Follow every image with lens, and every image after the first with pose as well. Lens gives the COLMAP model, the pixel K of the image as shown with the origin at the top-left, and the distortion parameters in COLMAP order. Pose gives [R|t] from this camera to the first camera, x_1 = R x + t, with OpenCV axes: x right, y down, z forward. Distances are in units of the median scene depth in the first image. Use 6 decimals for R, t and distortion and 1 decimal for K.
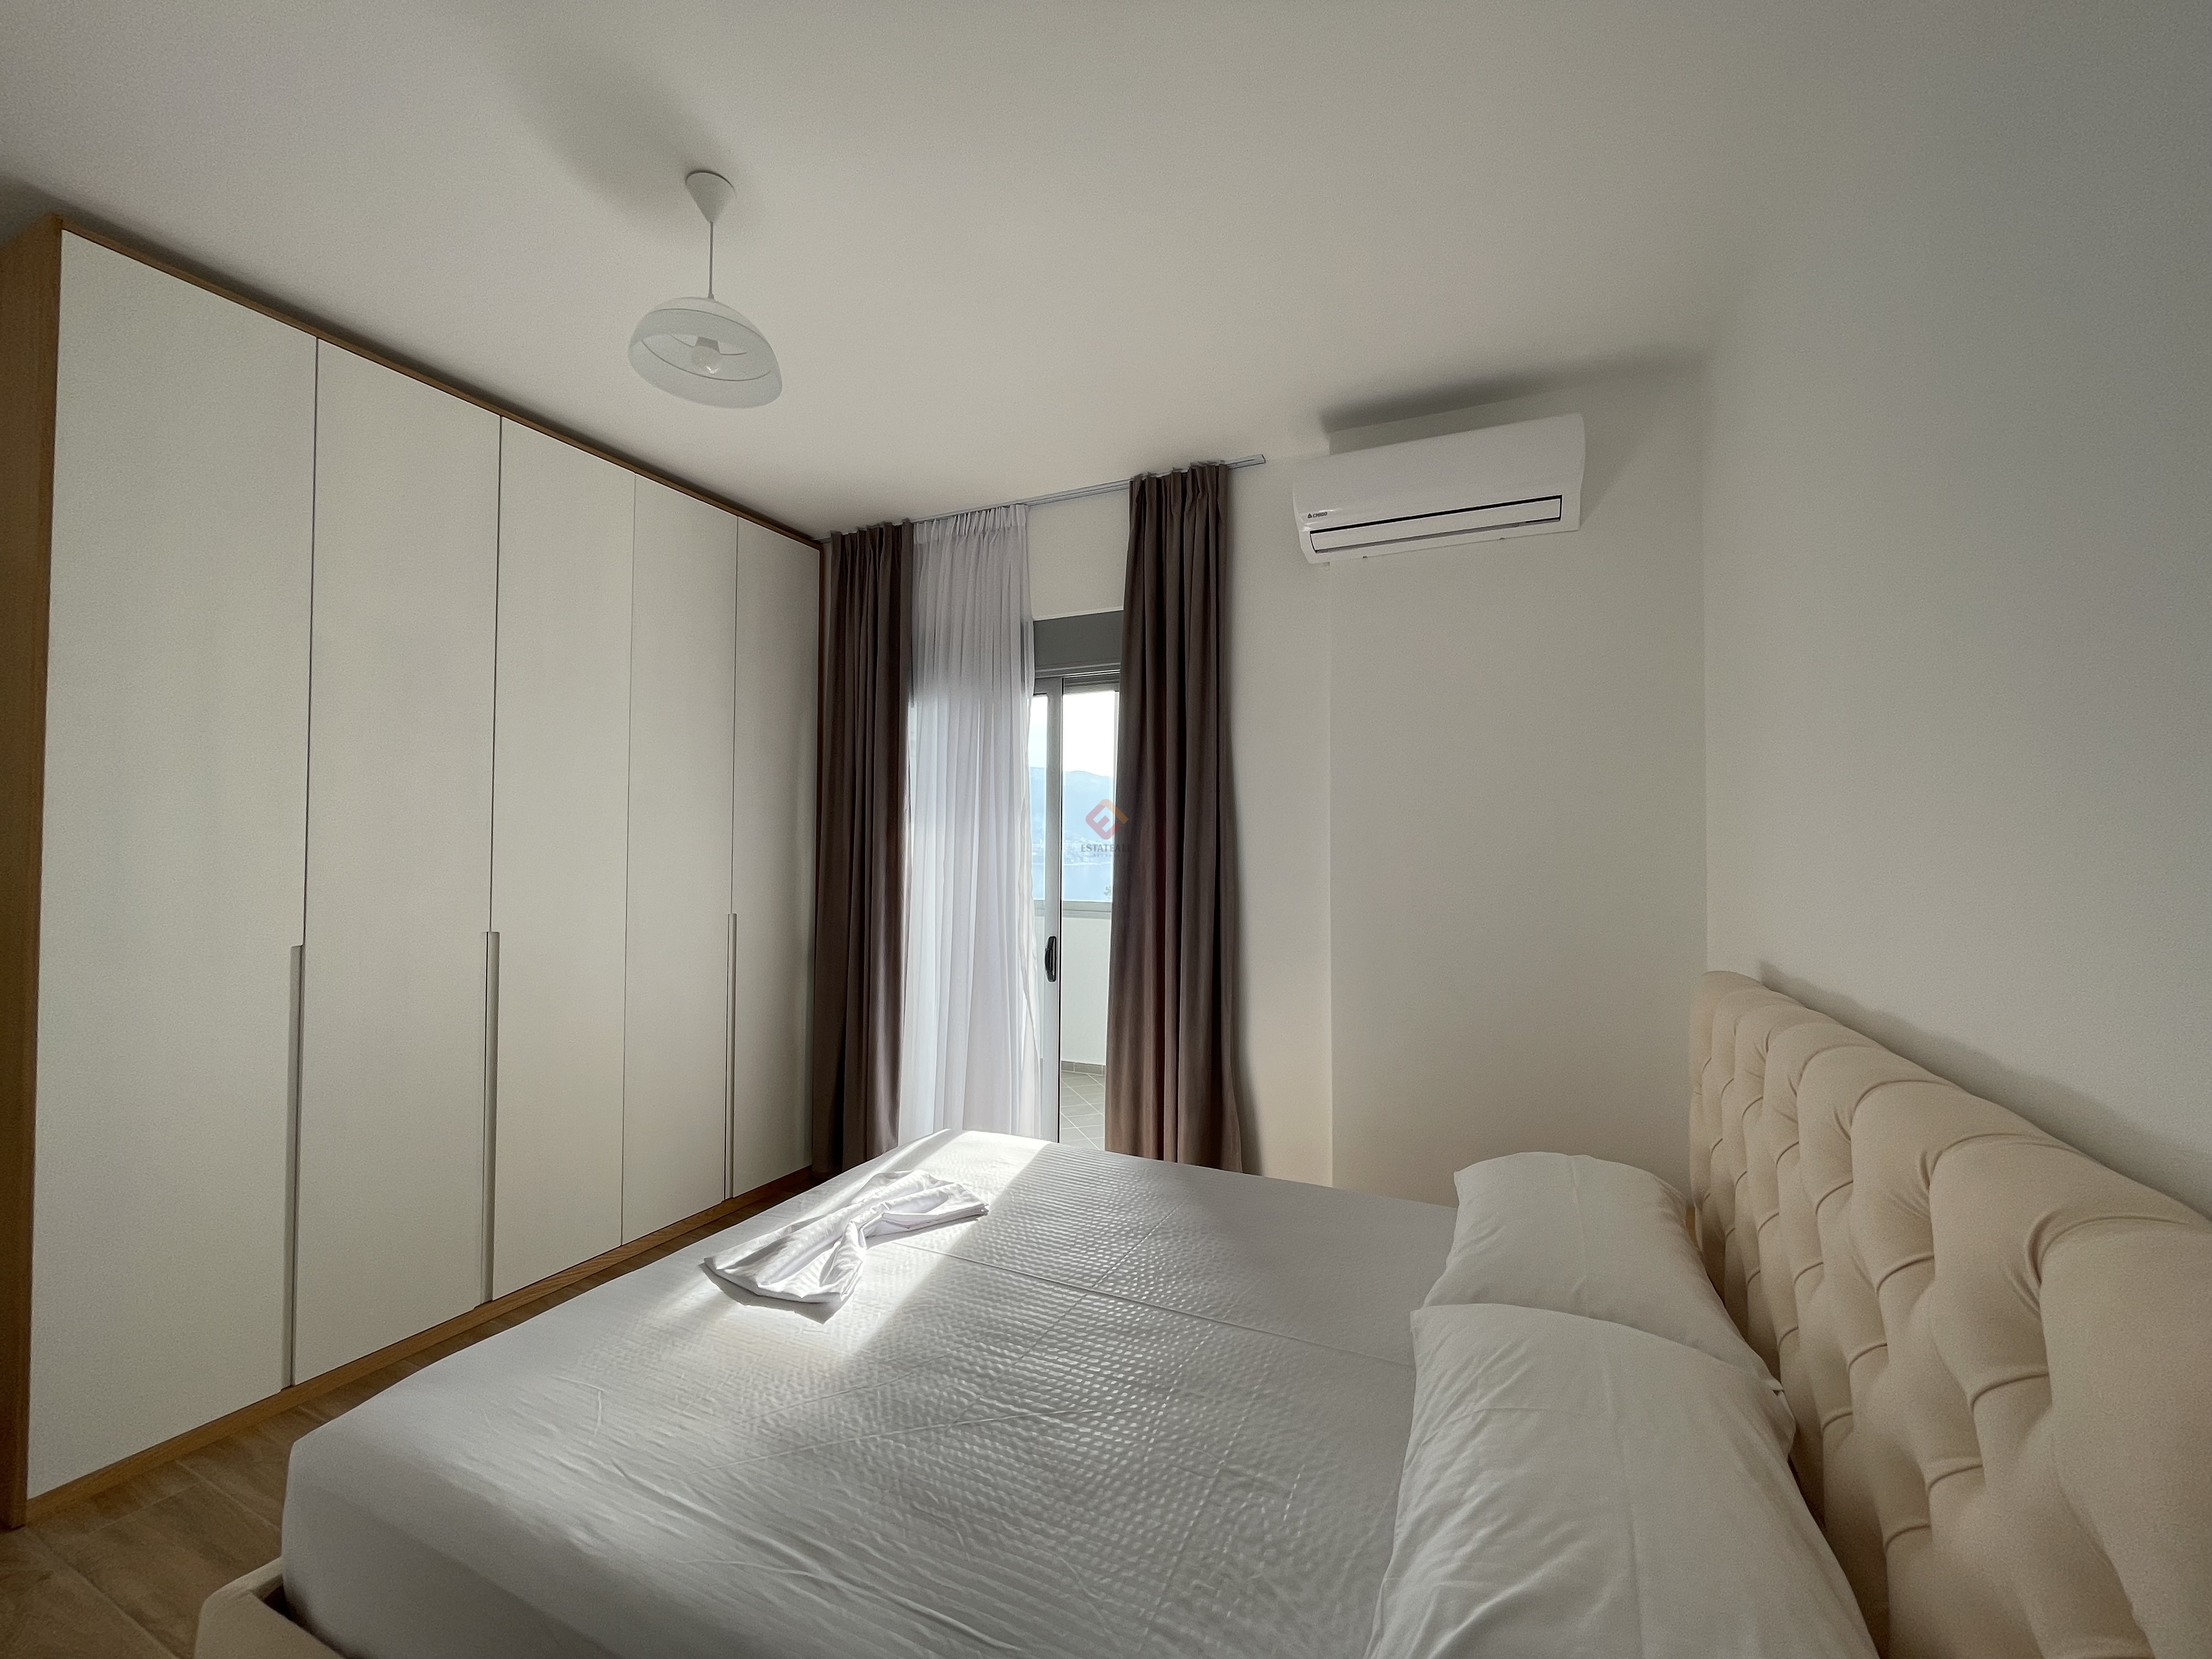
lens RADIAL K [[889.6, 0, 1103.3], [0, 889.6, 828.1], [0, 0, 1]] dist [-0.002685, -0.000158]
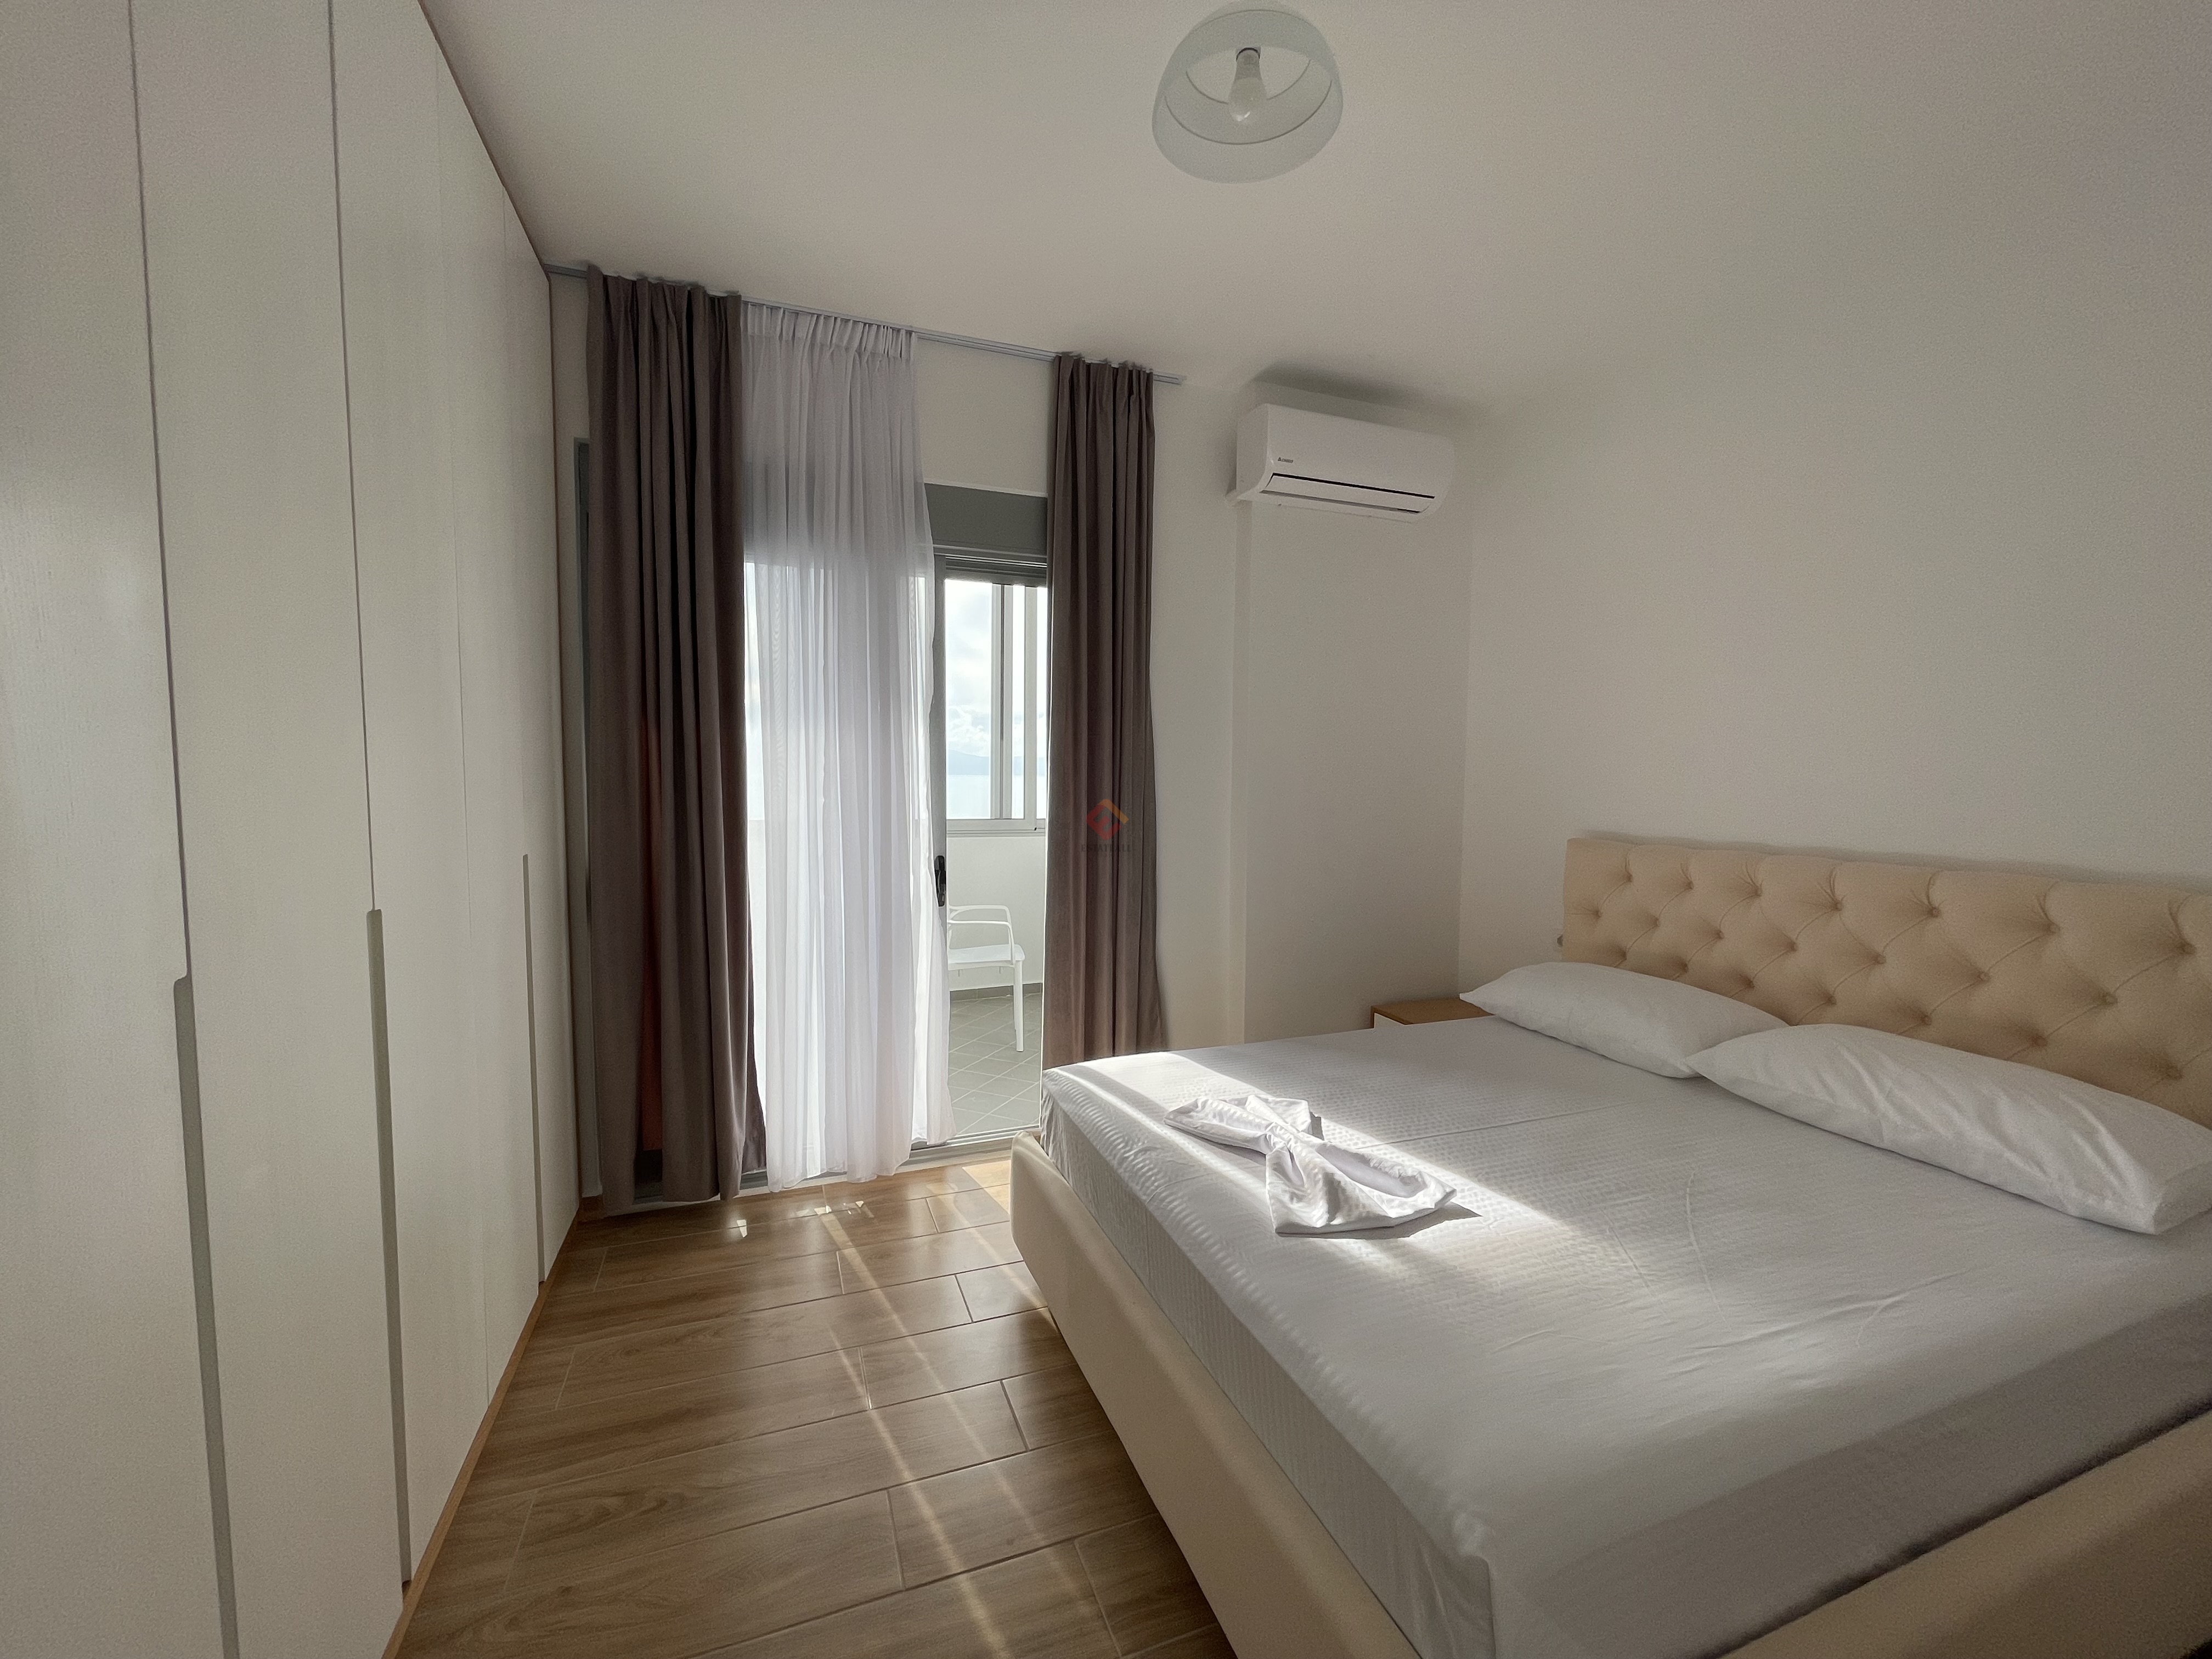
lens RADIAL K [[896.2, 0, 1101.3], [0, 896.2, 827.6], [0, 0, 1]] dist [-0.003721, -0.000589]
pose [[0.692603, -0.047928, 0.719725, -0.619830], [-0.016880, 0.996440, 0.082599, 0.017220], [-0.721122, -0.069358, 0.689328, 0.296062]]
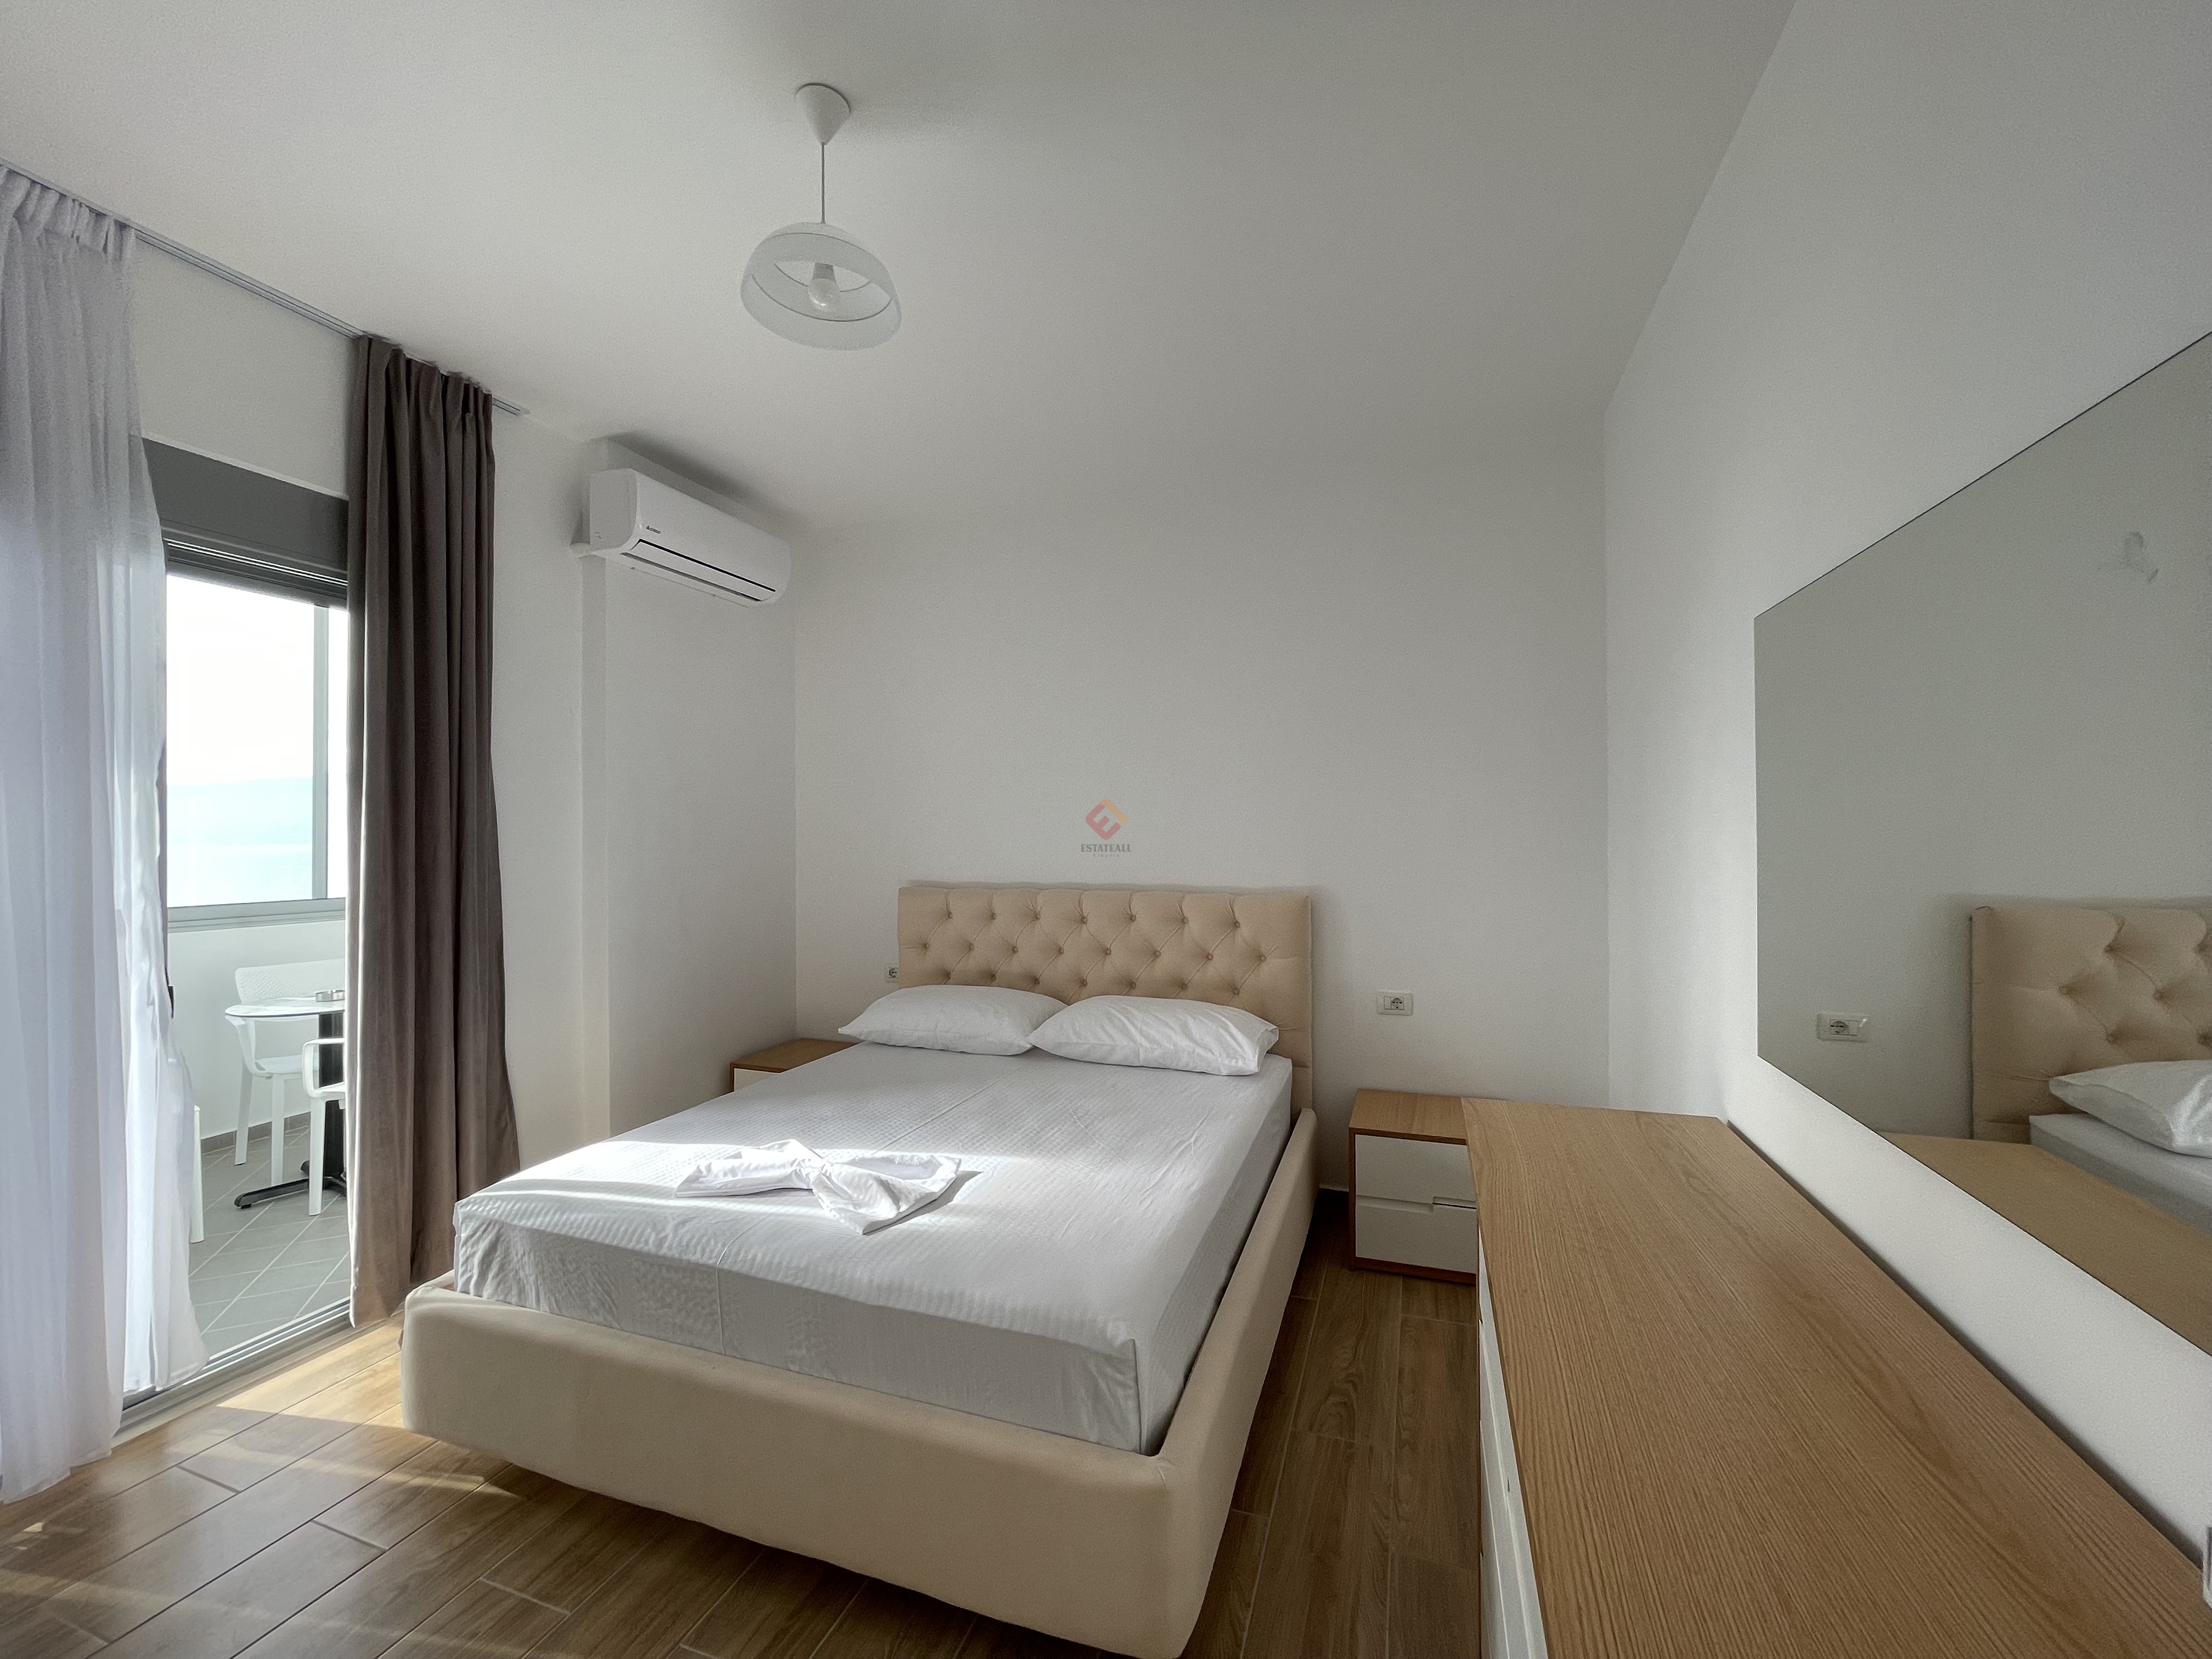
lens RADIAL K [[889.6, 0, 1103.3], [0, 889.6, 828.1], [0, 0, 1]] dist [-0.002685, -0.000158]
pose [[-0.106115, -0.002218, 0.994351, -0.777569], [-0.016386, 0.999866, 0.000482, 0.015733], [-0.994219, -0.016242, -0.106137, 0.450232]]
